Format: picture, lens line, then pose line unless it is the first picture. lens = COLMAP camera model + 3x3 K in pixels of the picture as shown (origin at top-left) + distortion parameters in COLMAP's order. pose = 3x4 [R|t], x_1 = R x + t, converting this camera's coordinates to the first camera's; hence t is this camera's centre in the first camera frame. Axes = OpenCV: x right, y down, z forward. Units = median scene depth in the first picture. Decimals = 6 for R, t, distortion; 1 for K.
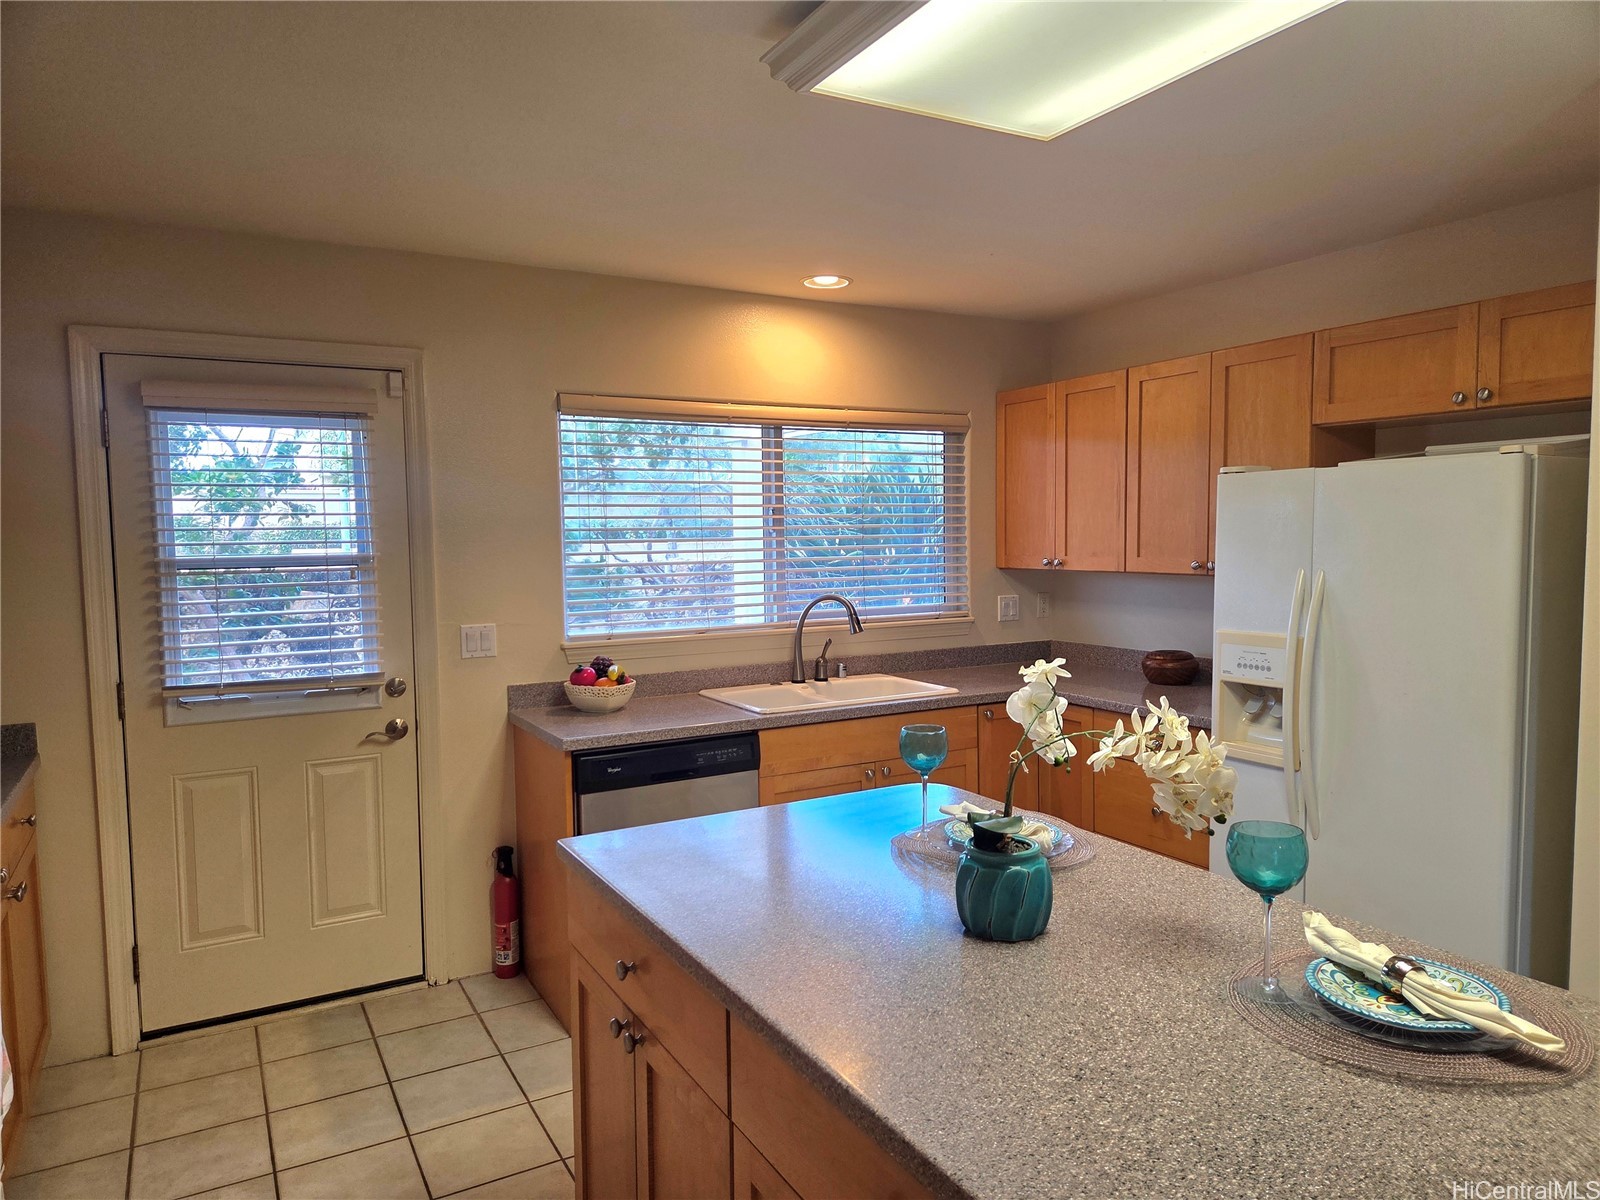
lens RADIAL K [[1061.9, 0, 792.9], [0, 1061.9, 604.2], [0, 0, 1]] dist [0.002862, -0.004213]
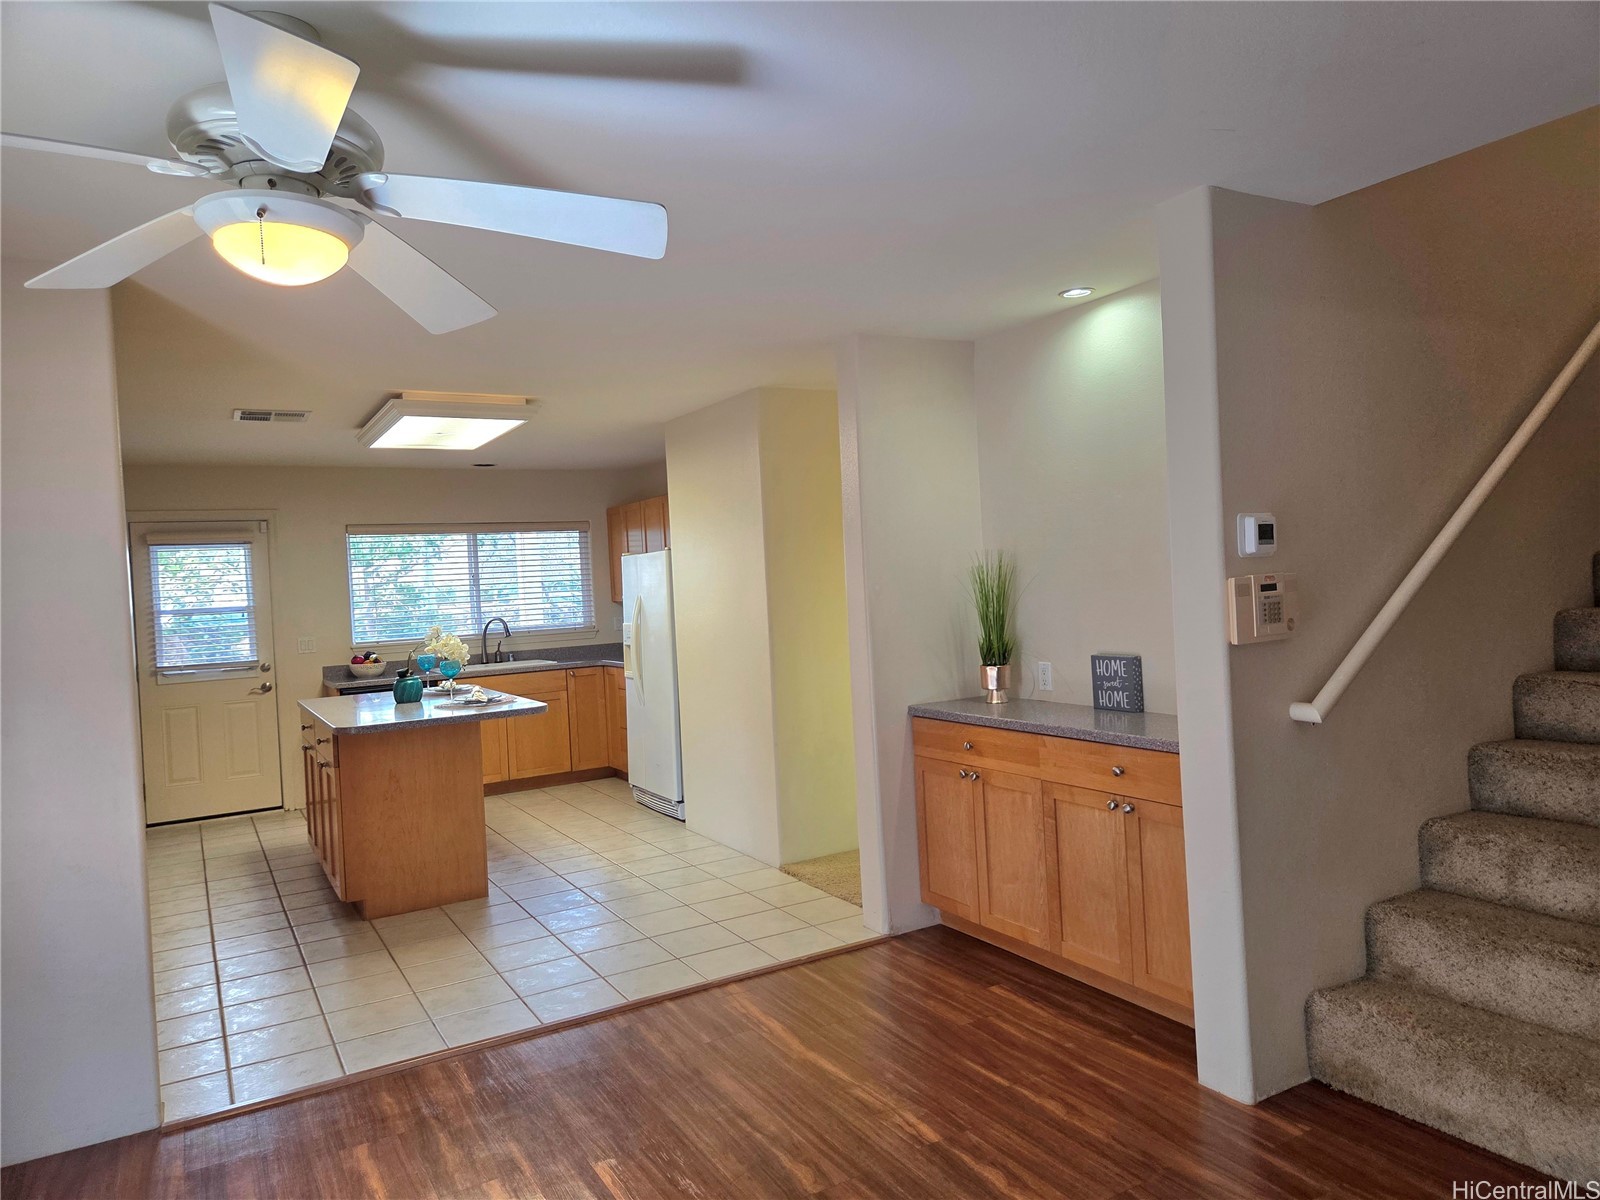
lens RADIAL K [[1061.9, 0, 810.2], [0, 1061.9, 592.2], [0, 0, 1]] dist [0.002862, -0.004213]
pose [[0.999235, -0.038585, 0.006444, 0.710339], [0.038903, 0.997446, -0.059904, 0.097541], [-0.004116, 0.060109, 0.998183, -1.143785]]
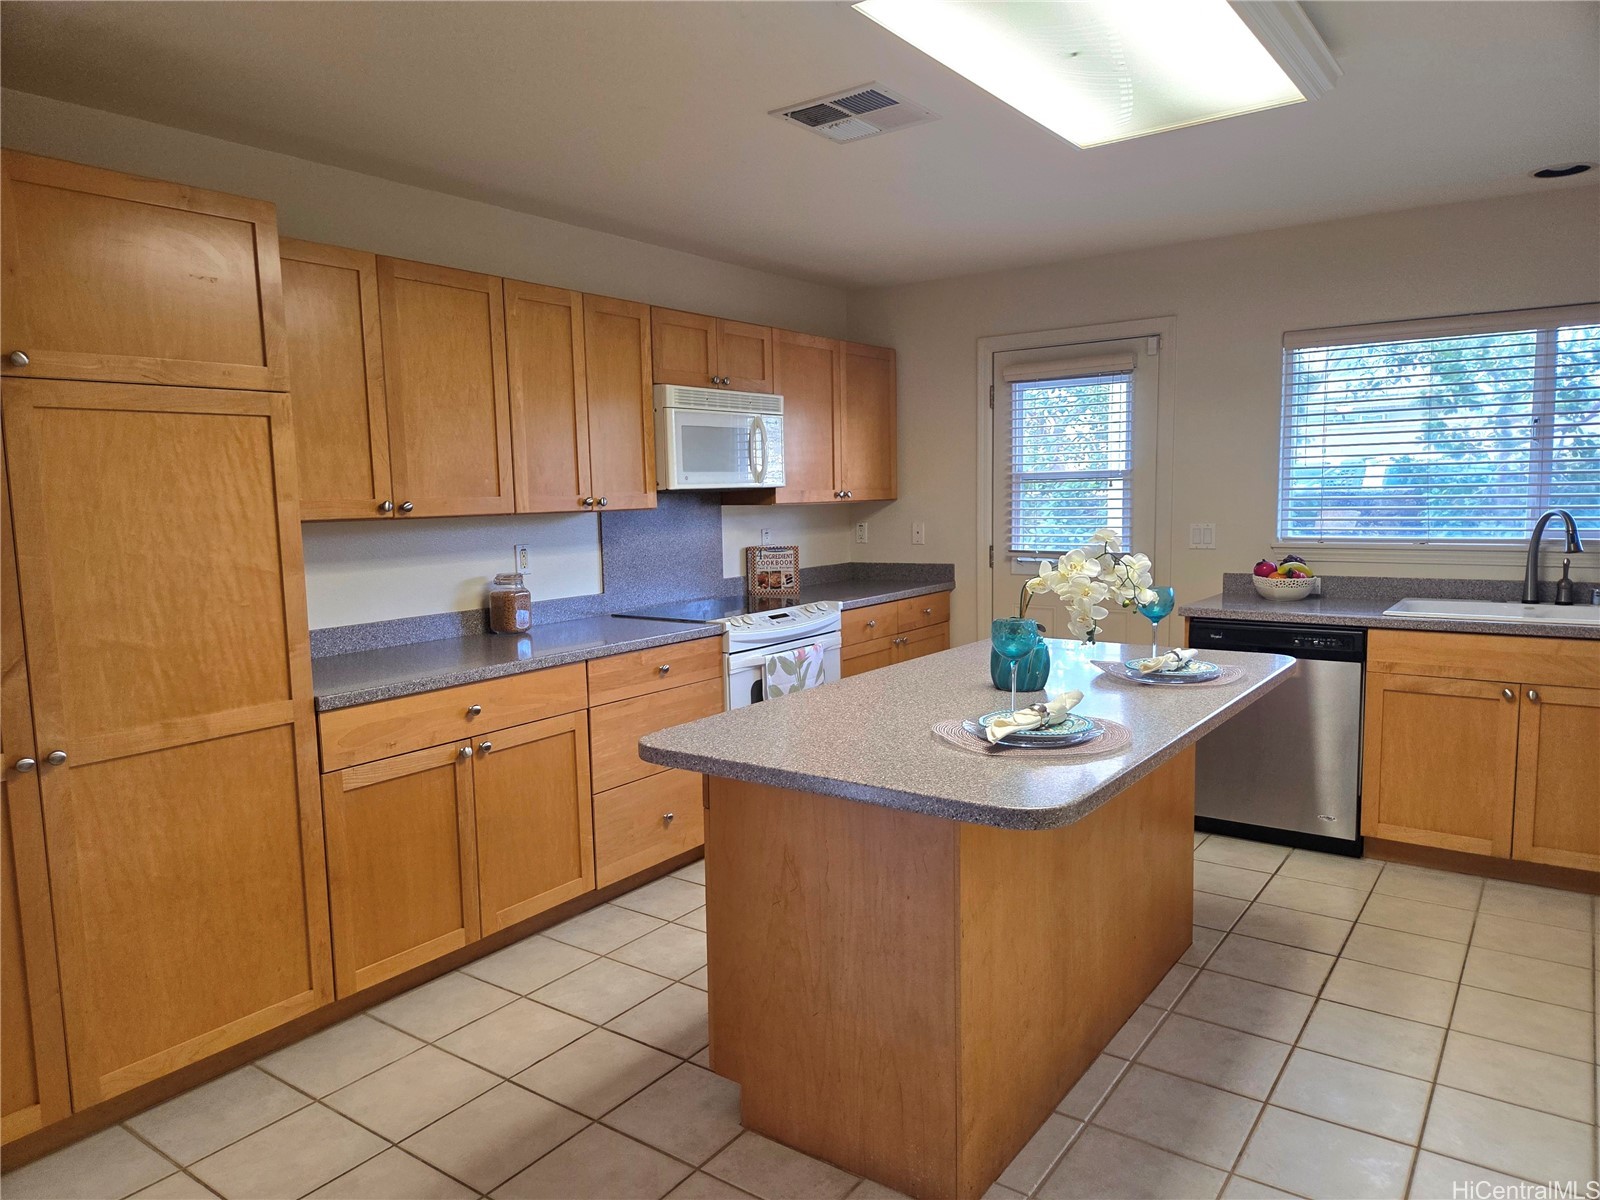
lens RADIAL K [[1061.9, 0, 800.6], [0, 1061.9, 610.4], [0, 0, 1]] dist [0.002862, -0.004213]
pose [[0.389187, 0.109535, -0.914623, 0.738583], [-0.047500, 0.993970, 0.098826, 0.020395], [0.919933, 0.004983, 0.392043, 0.036386]]
